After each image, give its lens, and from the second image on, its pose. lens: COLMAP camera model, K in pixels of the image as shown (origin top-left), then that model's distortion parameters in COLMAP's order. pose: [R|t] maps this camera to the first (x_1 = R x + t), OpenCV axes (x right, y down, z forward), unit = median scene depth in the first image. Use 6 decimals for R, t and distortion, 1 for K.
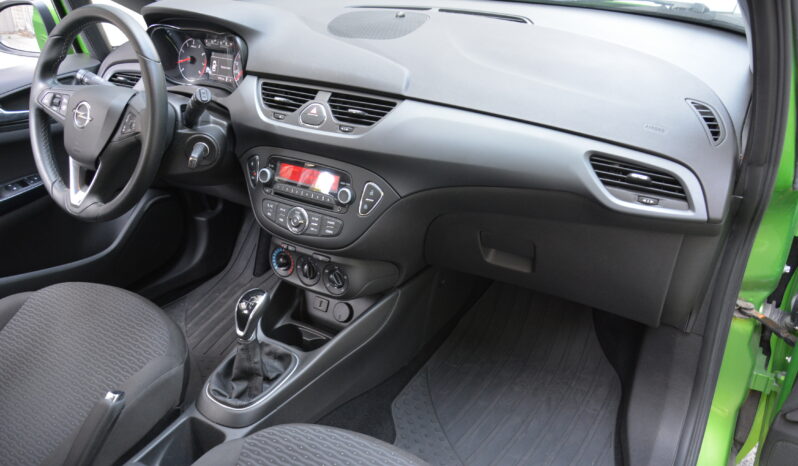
lens RADIAL K [[620.6, 0, 398.6], [0, 620.6, 244.0], [0, 0, 1]] dist [-0.030179, 0.001335]
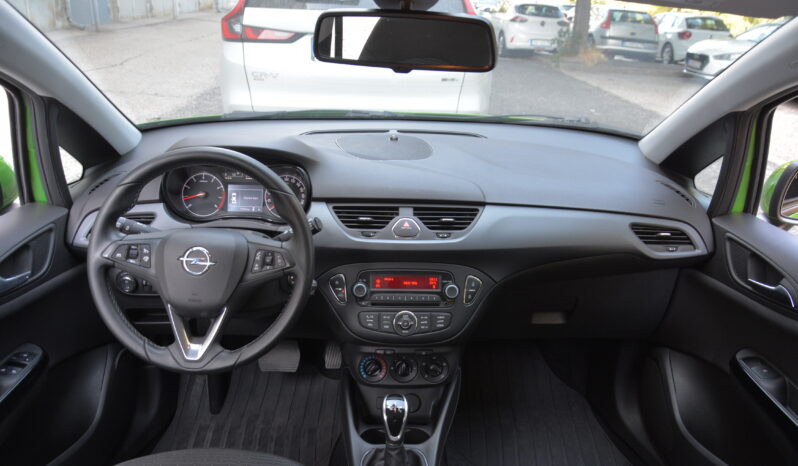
lens RADIAL K [[637.2, 0, 399.0], [0, 637.2, 233.0], [0, 0, 1]] dist [-0.051544, 0.004046]
pose [[0.831211, -0.140717, 0.537854, -0.782335], [0.230173, 0.967733, -0.102530, -0.081889], [-0.506072, 0.209024, 0.836780, 0.022695]]
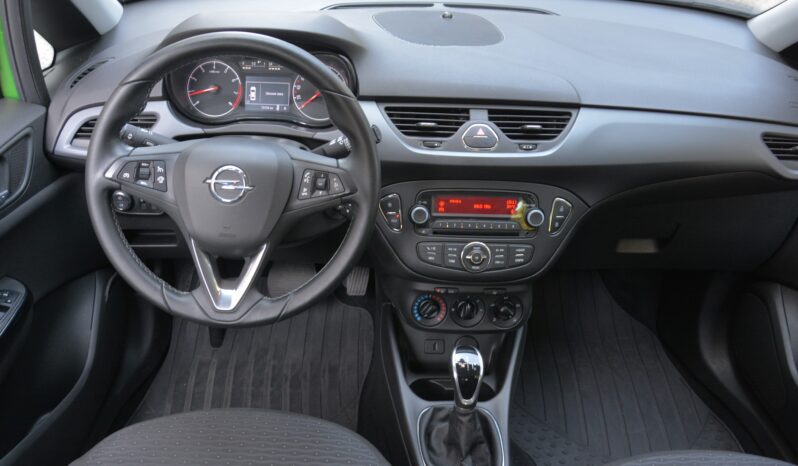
lens RADIAL K [[709.1, 0, 343.4], [0, 709.1, 198.9], [0, 0, 1]] dist [-0.051775, 0.013584]
pose [[0.848489, -0.196110, 0.491536, -0.822063], [0.217887, 0.975884, 0.013236, -0.177271], [-0.482278, 0.095869, 0.870756, 0.215663]]
